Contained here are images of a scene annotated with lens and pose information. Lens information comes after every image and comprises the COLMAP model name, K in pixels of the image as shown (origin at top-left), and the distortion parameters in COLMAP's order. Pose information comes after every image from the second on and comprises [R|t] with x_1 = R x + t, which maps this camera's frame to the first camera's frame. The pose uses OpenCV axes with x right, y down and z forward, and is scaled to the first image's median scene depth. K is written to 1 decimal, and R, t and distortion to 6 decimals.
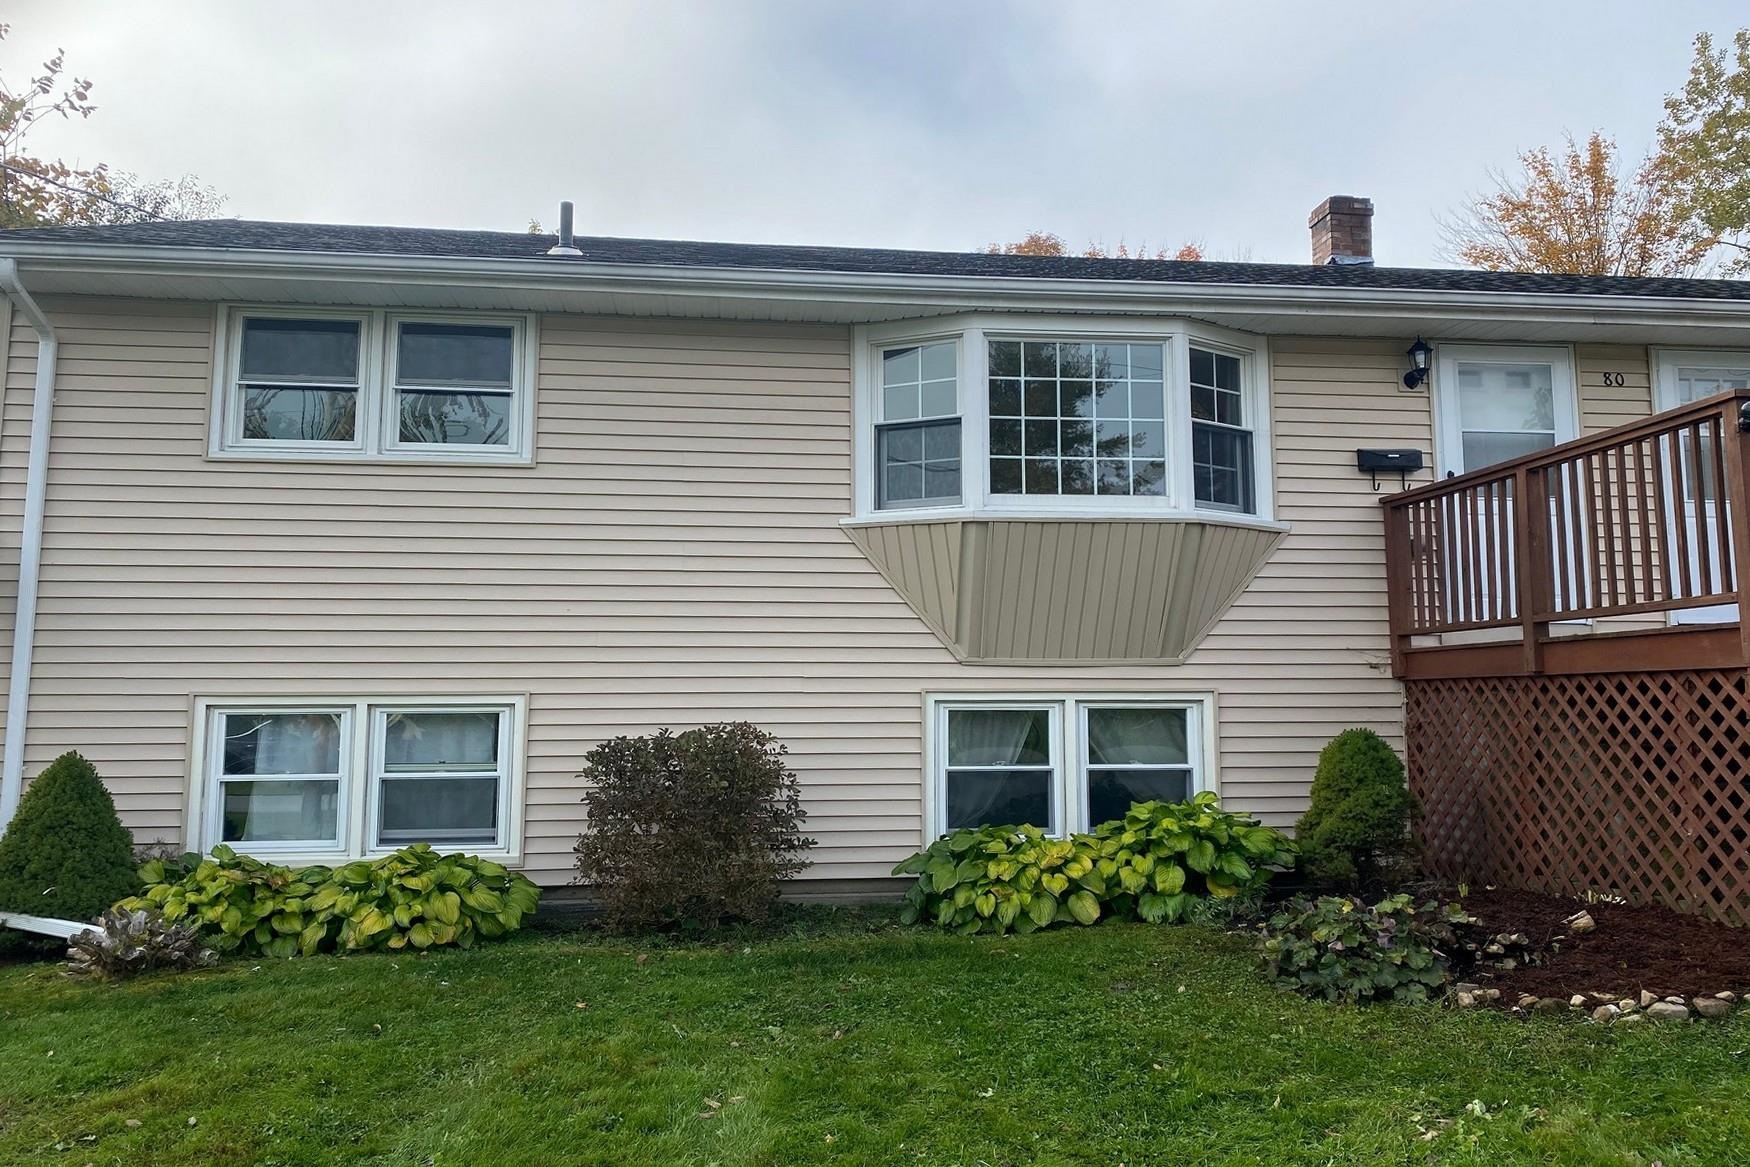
lens RADIAL K [[1325.0, 0, 841.3], [0, 1325.0, 617.1], [0, 0, 1]] dist [0.072044, -0.093200]
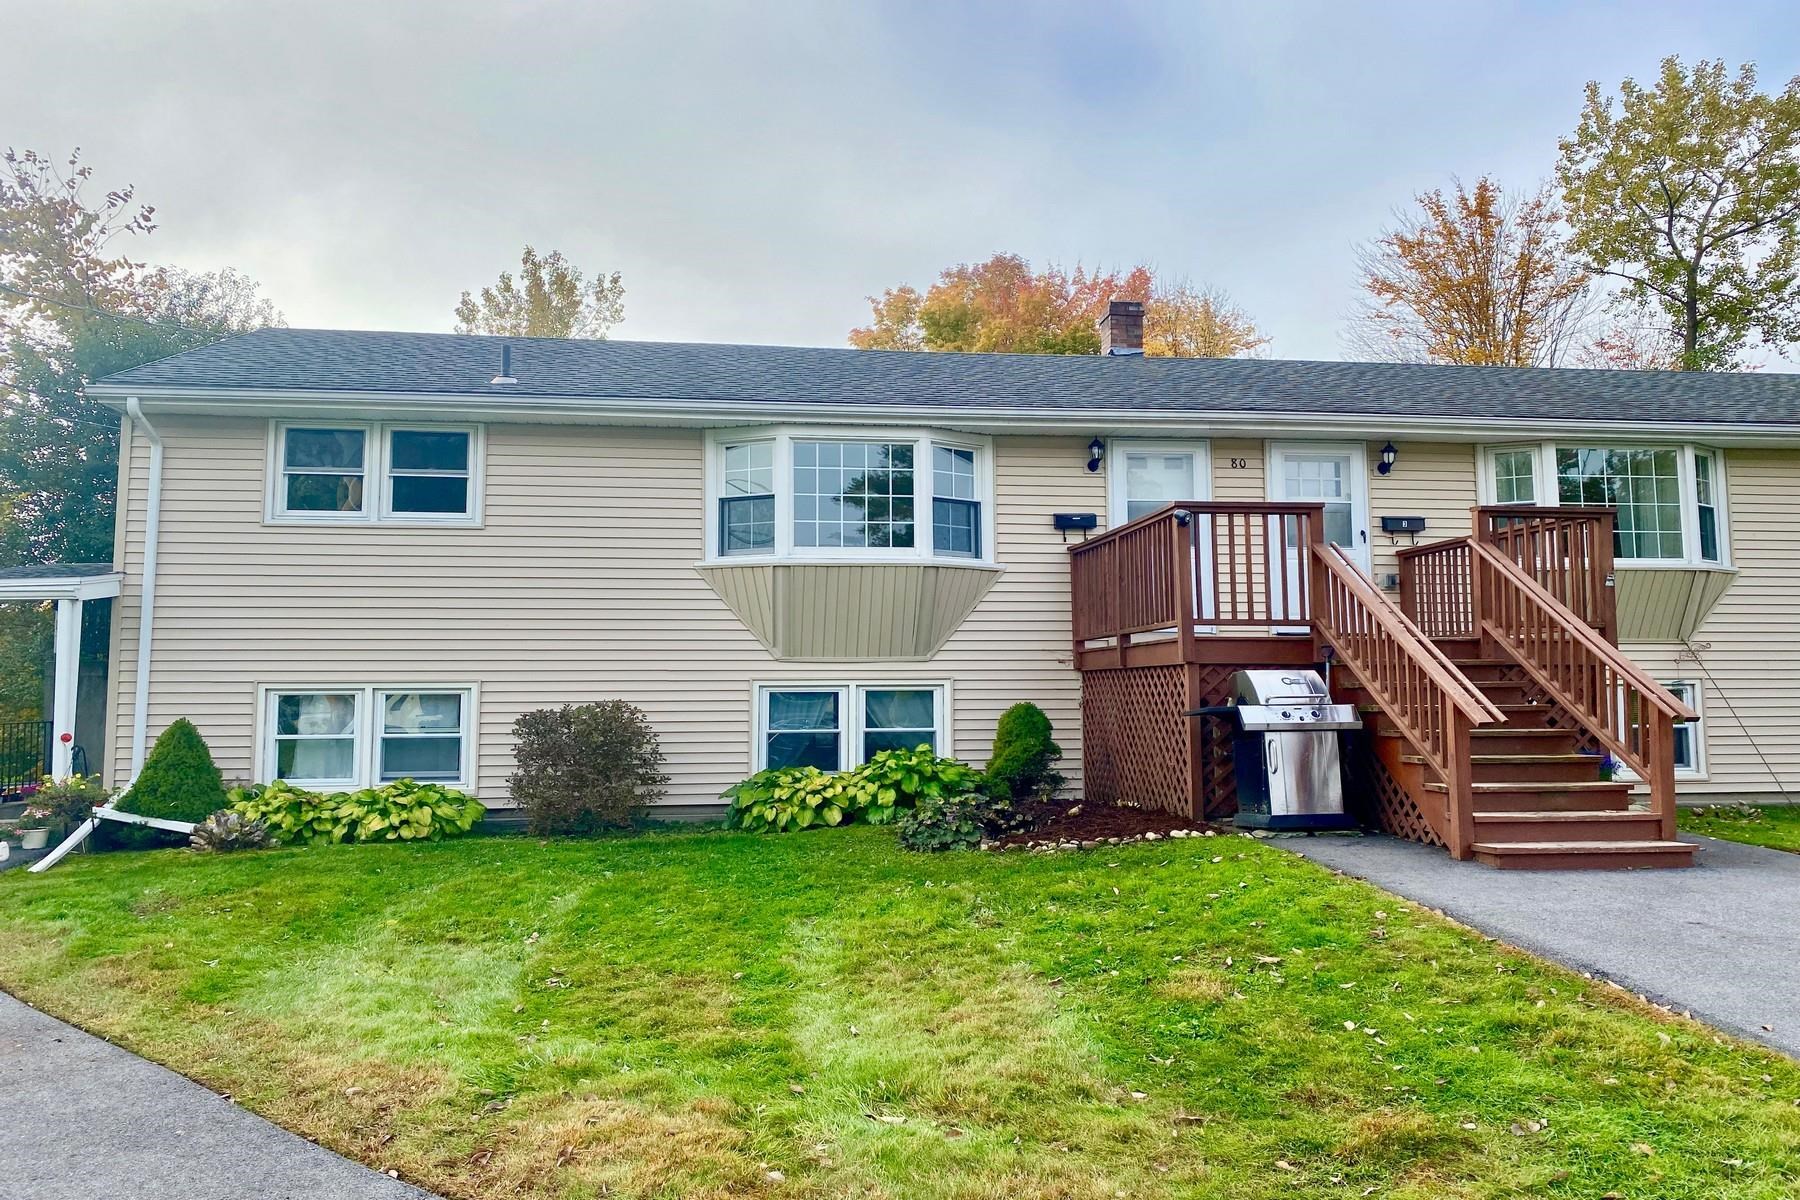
lens RADIAL K [[1359.8, 0, 898.7], [0, 1359.8, 640.9], [0, 0, 1]] dist [0.053777, -0.088120]
pose [[0.999779, -0.001433, 0.020997, 0.210401], [0.000860, 0.999628, 0.027246, -0.030414], [-0.021028, -0.027222, 0.999408, -0.563072]]
